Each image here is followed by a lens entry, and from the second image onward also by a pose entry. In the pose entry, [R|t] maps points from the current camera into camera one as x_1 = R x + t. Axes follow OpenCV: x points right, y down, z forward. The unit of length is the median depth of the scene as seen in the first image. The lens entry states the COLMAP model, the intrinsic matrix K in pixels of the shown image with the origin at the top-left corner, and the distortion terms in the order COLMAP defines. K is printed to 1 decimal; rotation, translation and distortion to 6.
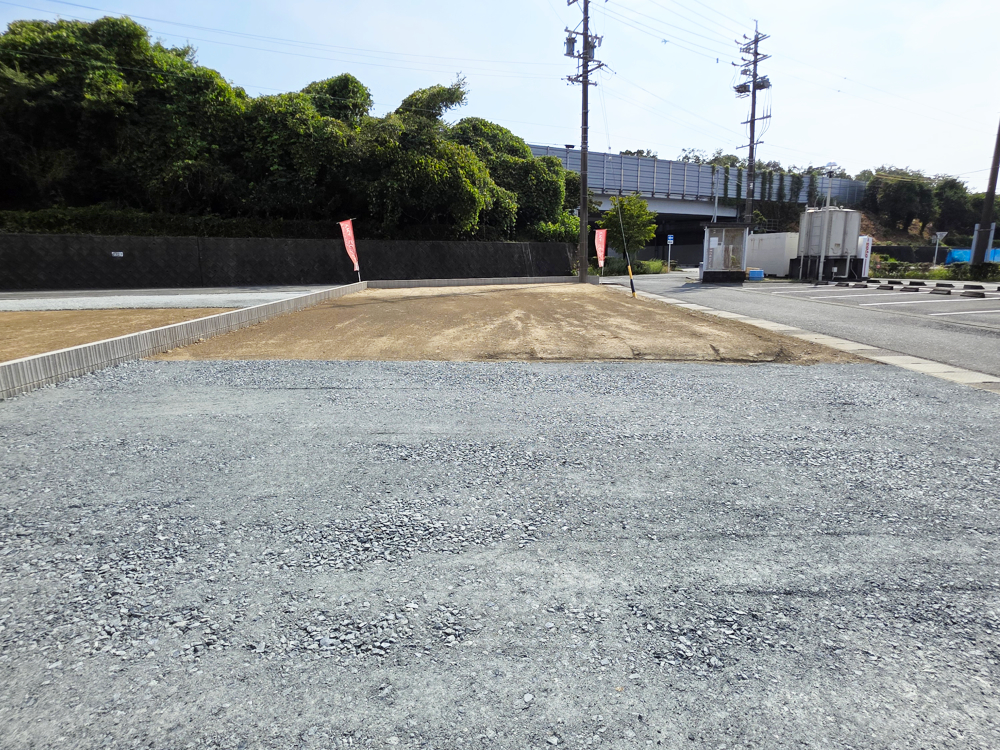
lens RADIAL K [[532.0, 0, 528.7], [0, 532.0, 364.0], [0, 0, 1]] dist [0.000515, -0.000176]
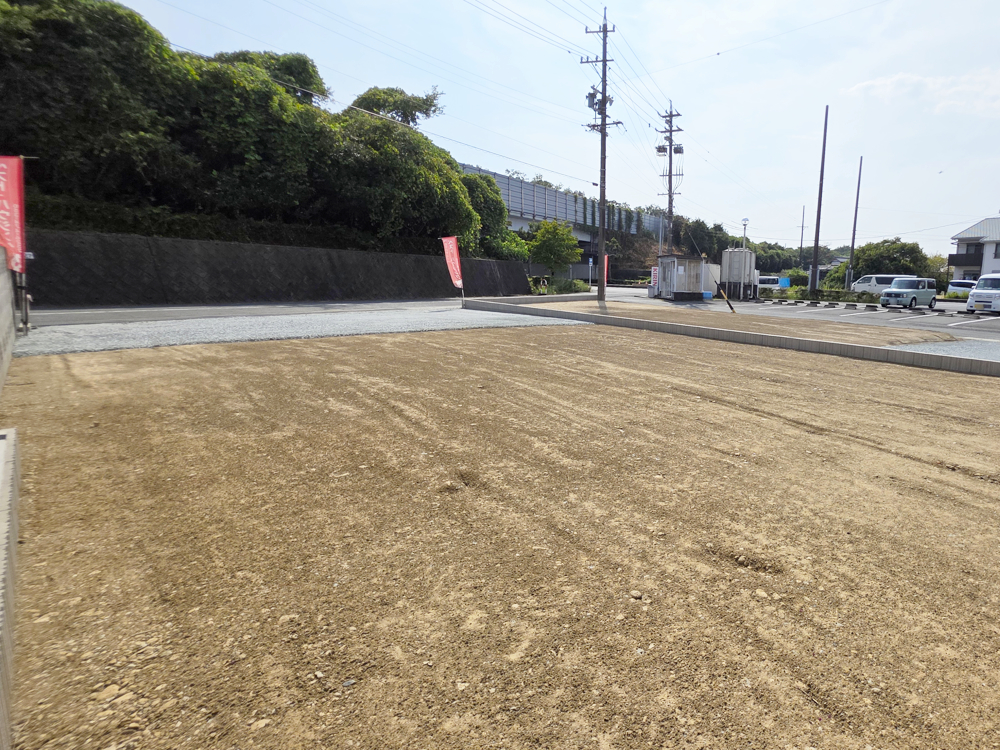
lens RADIAL K [[546.1, 0, 665.2], [0, 546.1, 361.4], [0, 0, 1]] dist [0.001817, 0.000225]
pose [[0.791606, -0.063003, 0.607775, -0.491871], [0.084673, 0.996384, -0.006996, -0.001236], [-0.605137, 0.057000, 0.794078, -0.018832]]
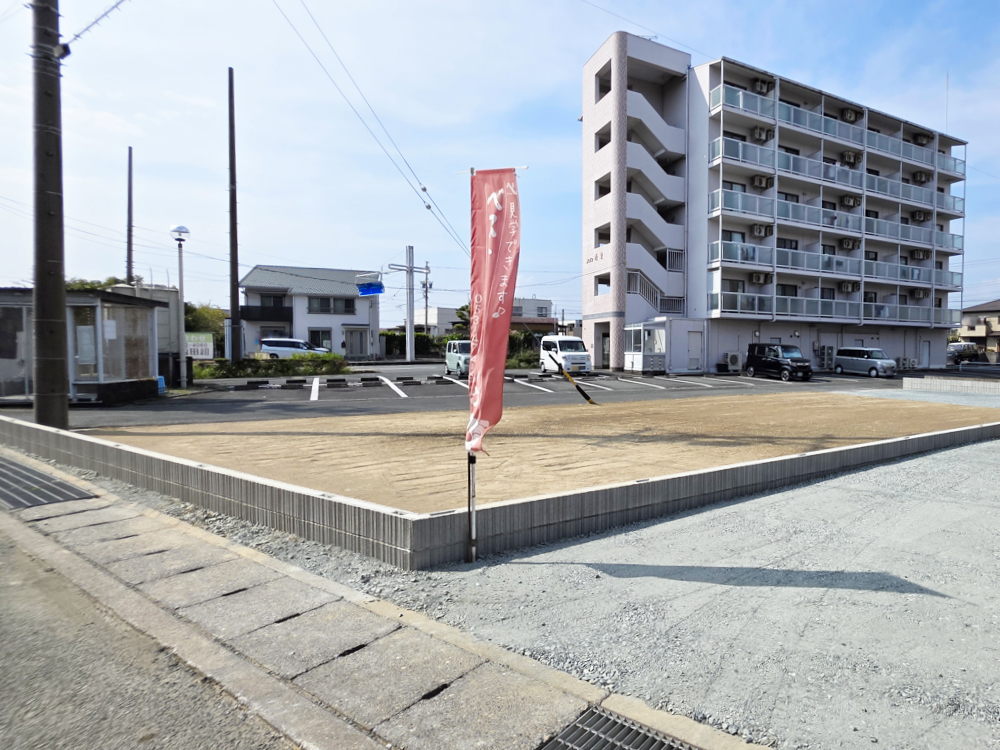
lens RADIAL K [[546.1, 0, 665.2], [0, 546.1, 361.4], [0, 0, 1]] dist [0.001817, 0.000225]
pose [[-0.496095, -0.019769, 0.868043, -0.386429], [0.164813, 0.979421, 0.116498, -0.165809], [-0.852483, 0.200859, -0.482627, 0.780757]]
